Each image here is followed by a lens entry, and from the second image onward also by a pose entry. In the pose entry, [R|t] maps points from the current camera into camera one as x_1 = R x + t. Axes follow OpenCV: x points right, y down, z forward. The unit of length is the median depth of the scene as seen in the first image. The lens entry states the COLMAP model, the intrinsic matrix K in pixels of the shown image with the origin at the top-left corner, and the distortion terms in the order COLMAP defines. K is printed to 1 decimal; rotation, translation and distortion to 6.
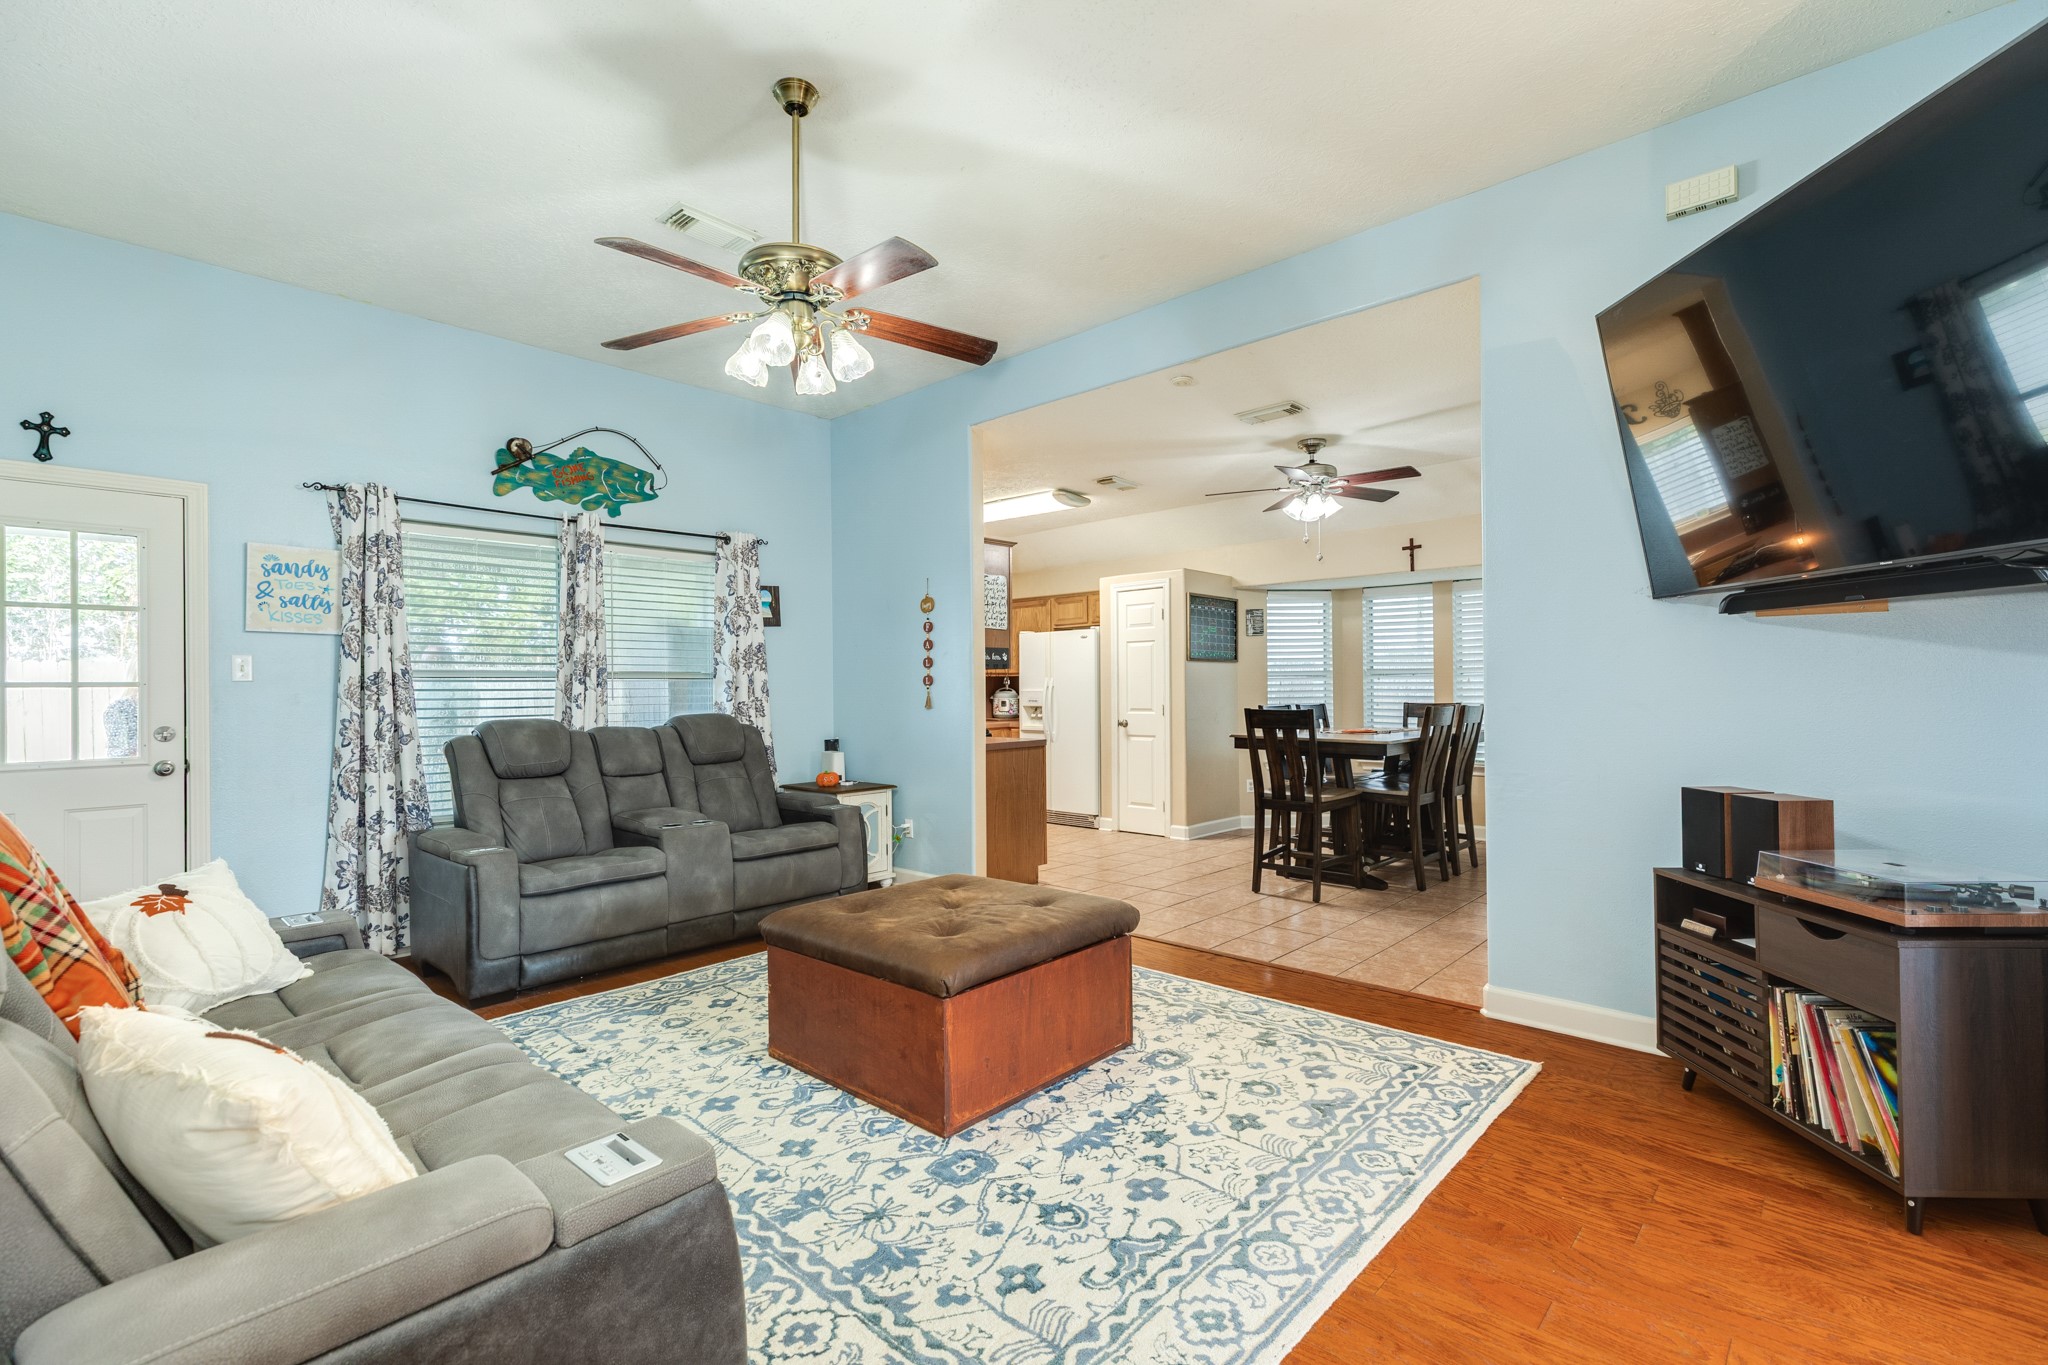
lens RADIAL K [[913.1, 0, 1023.7], [0, 913.1, 680.4], [0, 0, 1]] dist [0.002674, 0.000222]
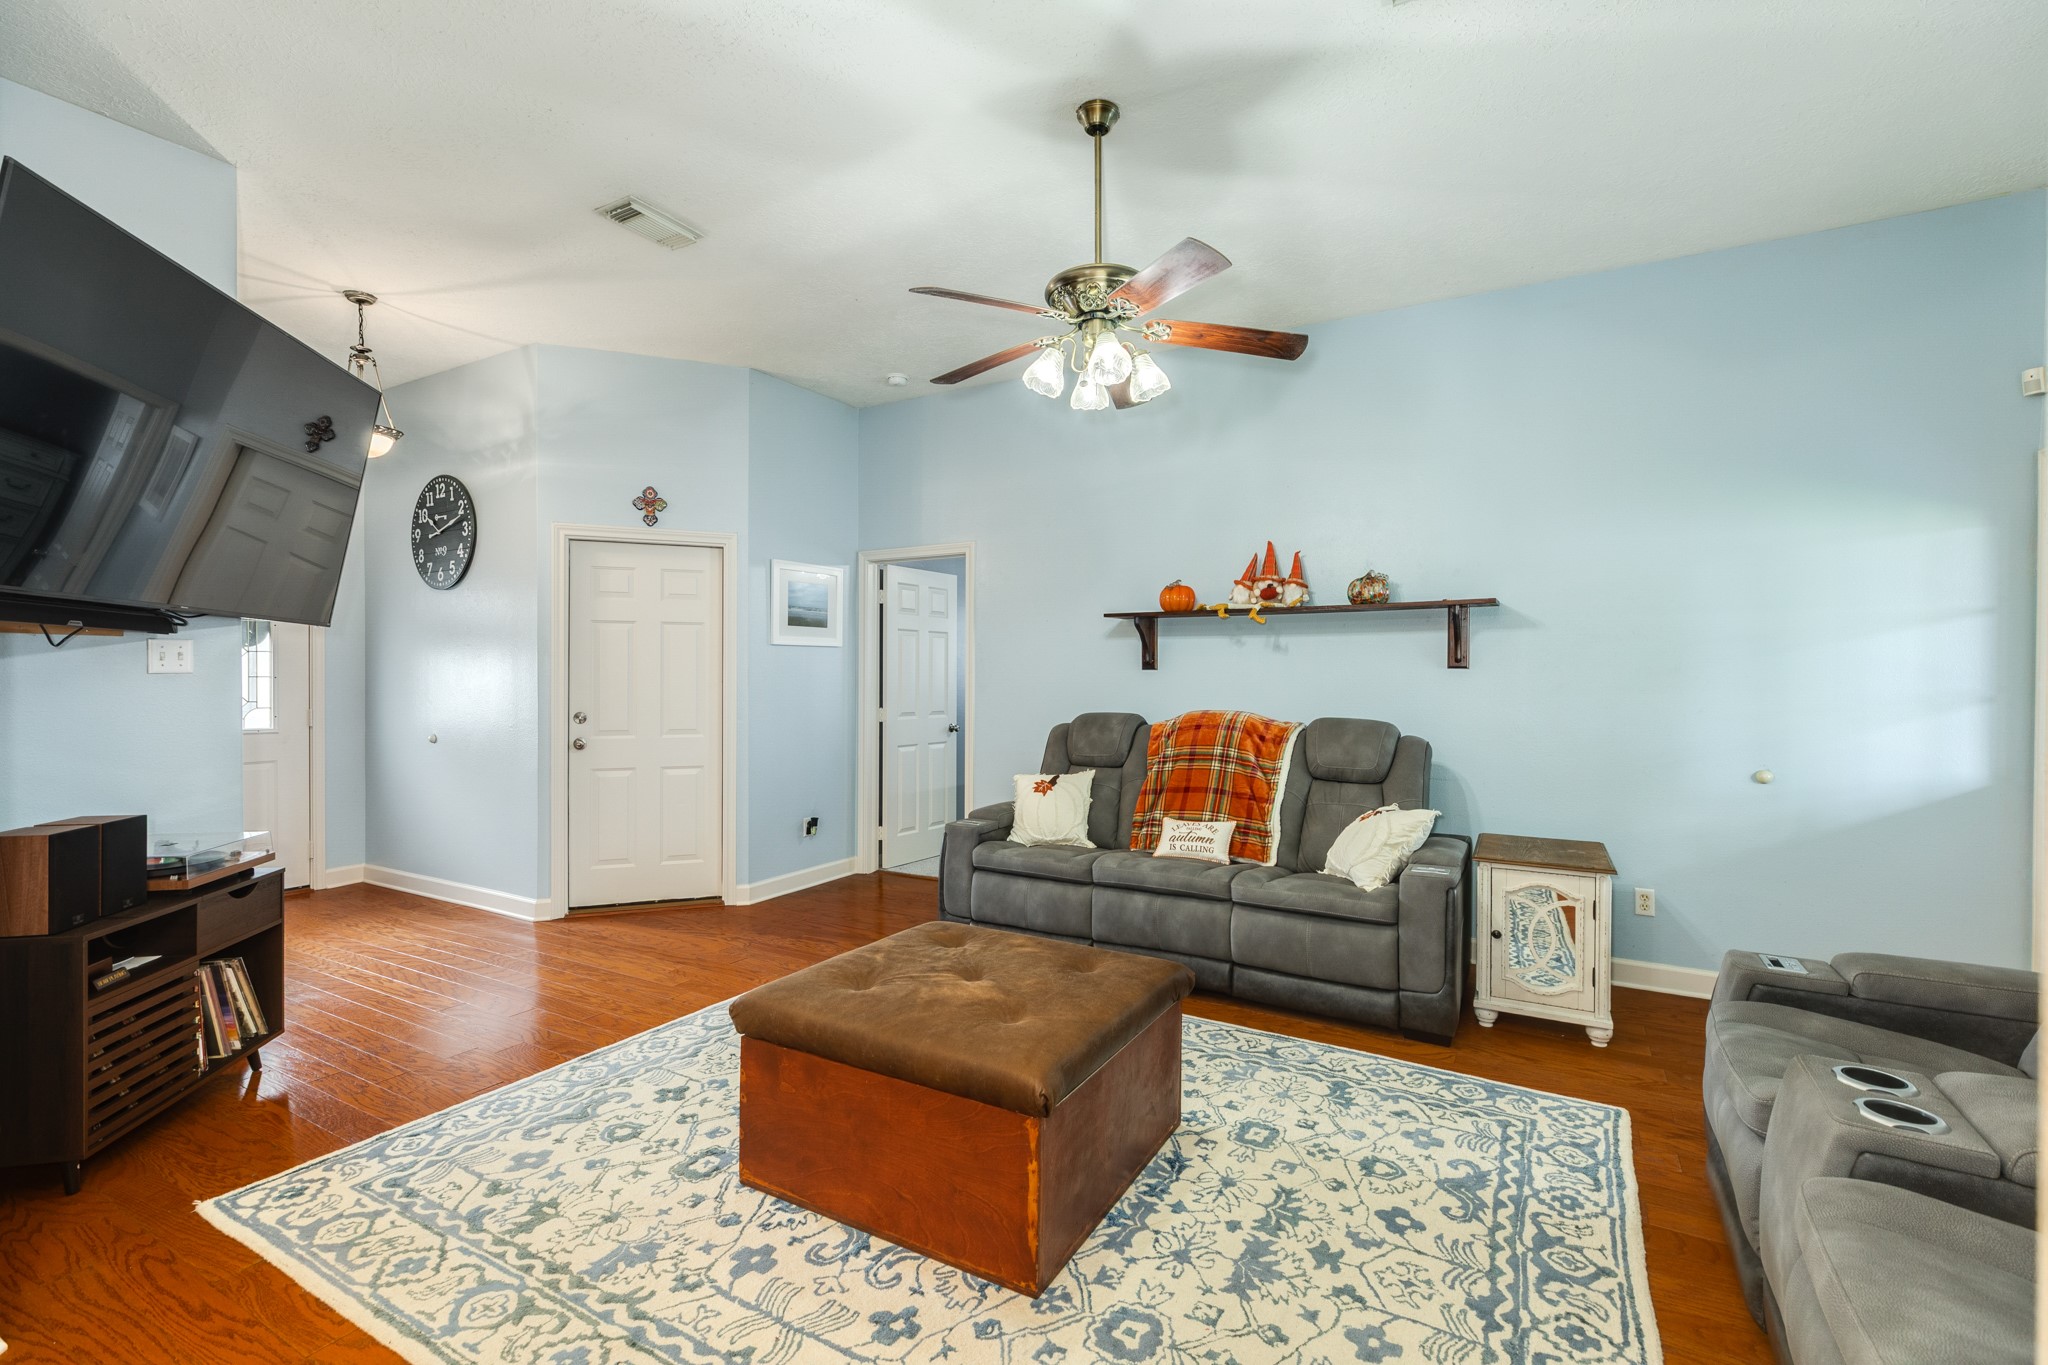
lens RADIAL K [[913.1, 0, 1025.2], [0, 913.1, 683.3], [0, 0, 1]] dist [0.002674, 0.000222]
pose [[-0.975022, 0.008671, -0.221939, 0.038726], [0.007947, 0.999960, 0.004155, -0.009096], [0.221966, 0.002288, -0.975052, 1.282342]]
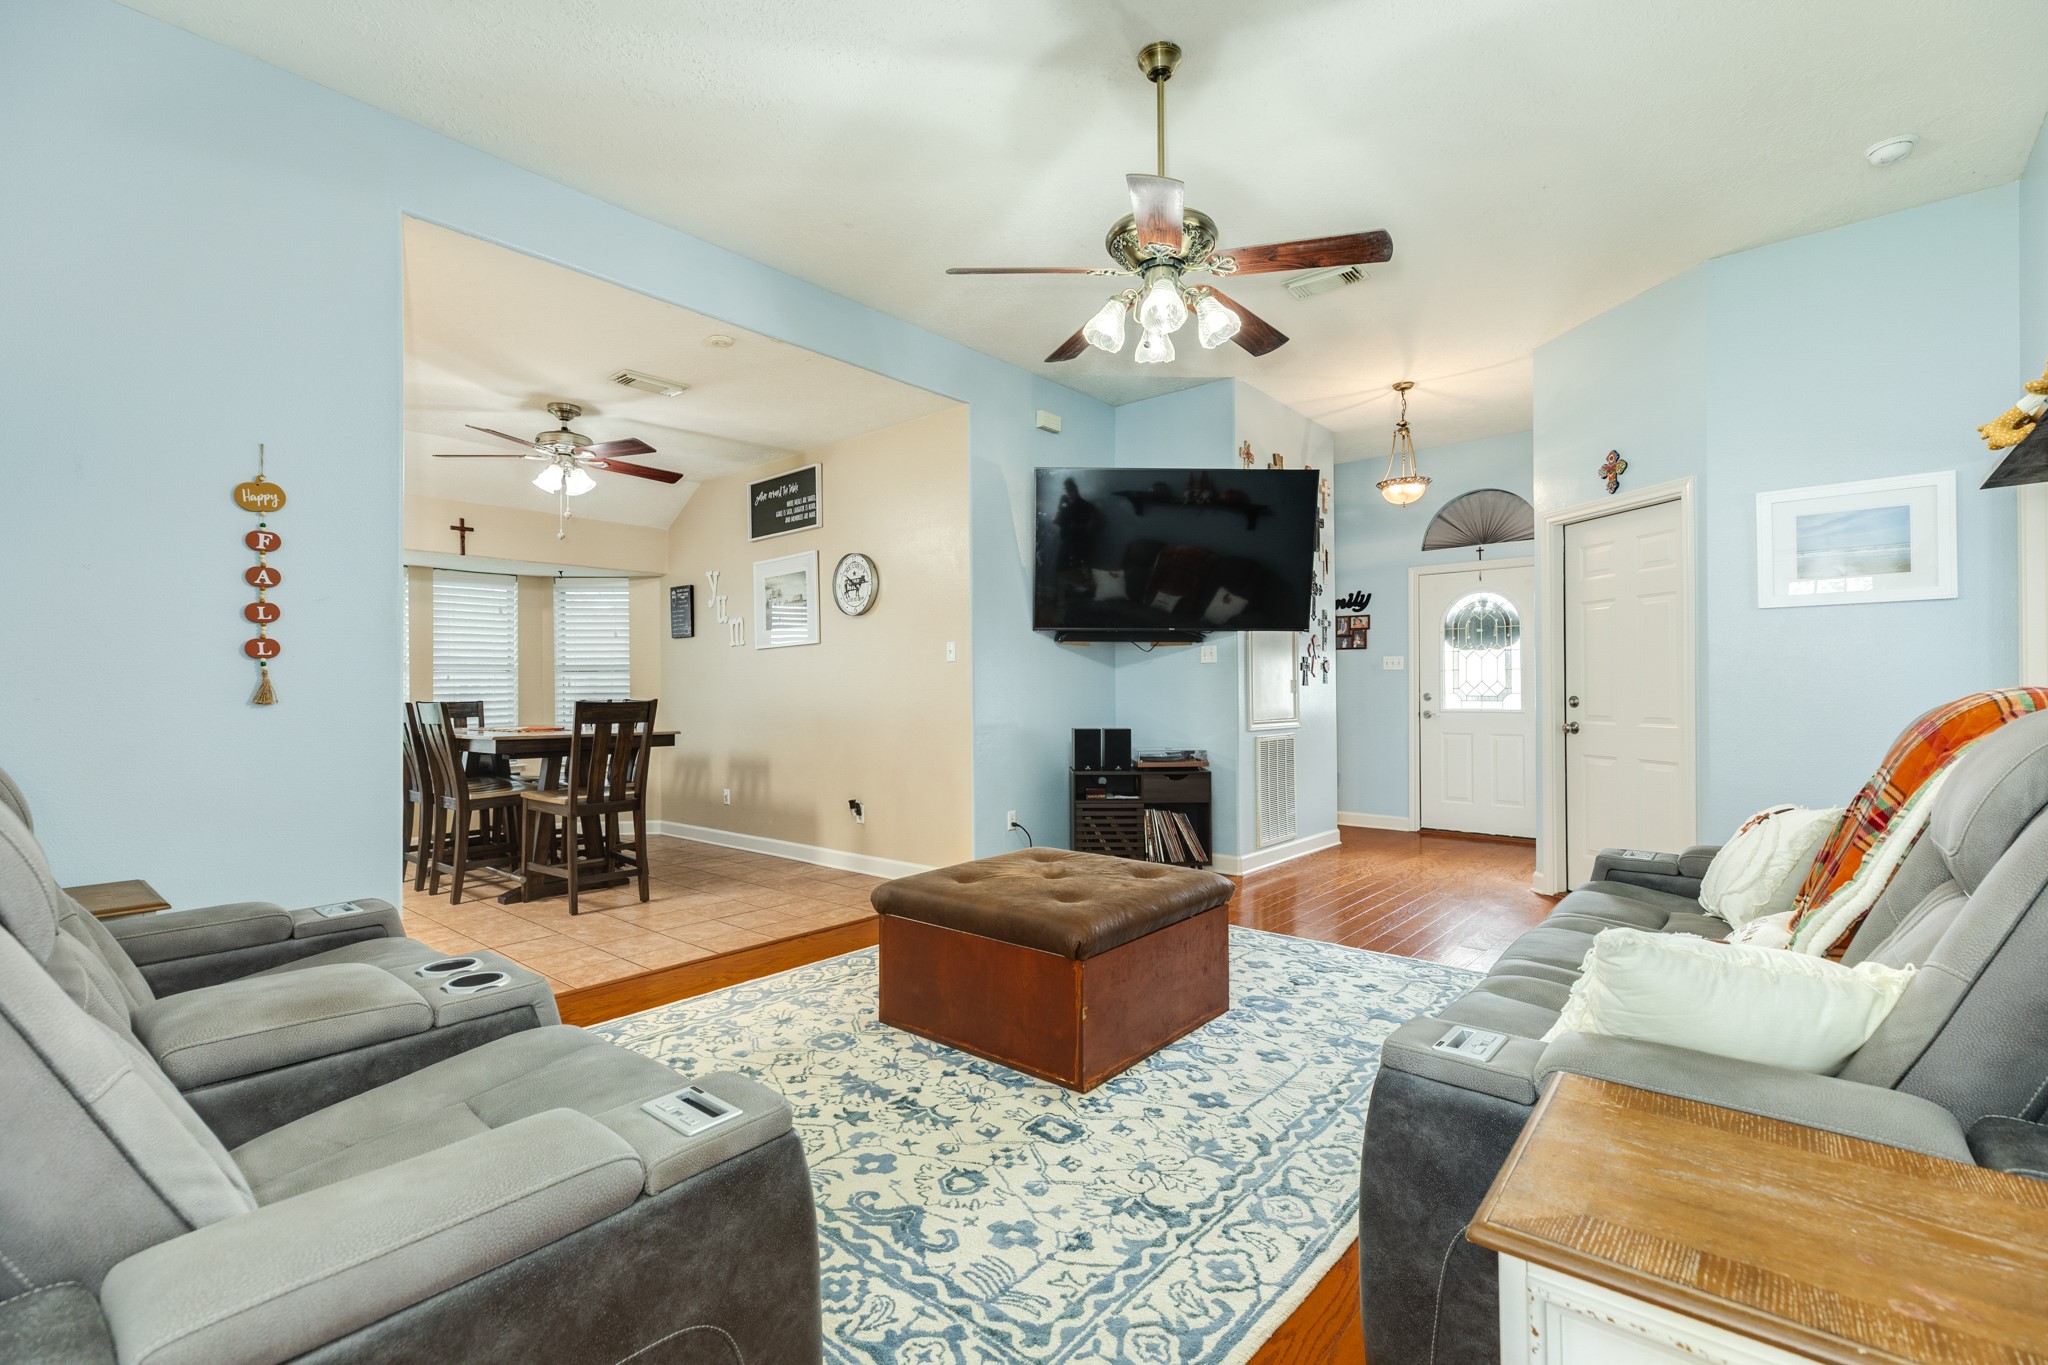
lens RADIAL K [[913.1, 0, 1018.4], [0, 913.1, 684.7], [0, 0, 1]] dist [0.002674, 0.000222]
pose [[-0.035982, 0.015689, 0.999229, -0.792961], [-0.003299, 0.999869, -0.015818, 0.033856], [-0.999347, -0.003866, -0.035925, 0.771804]]
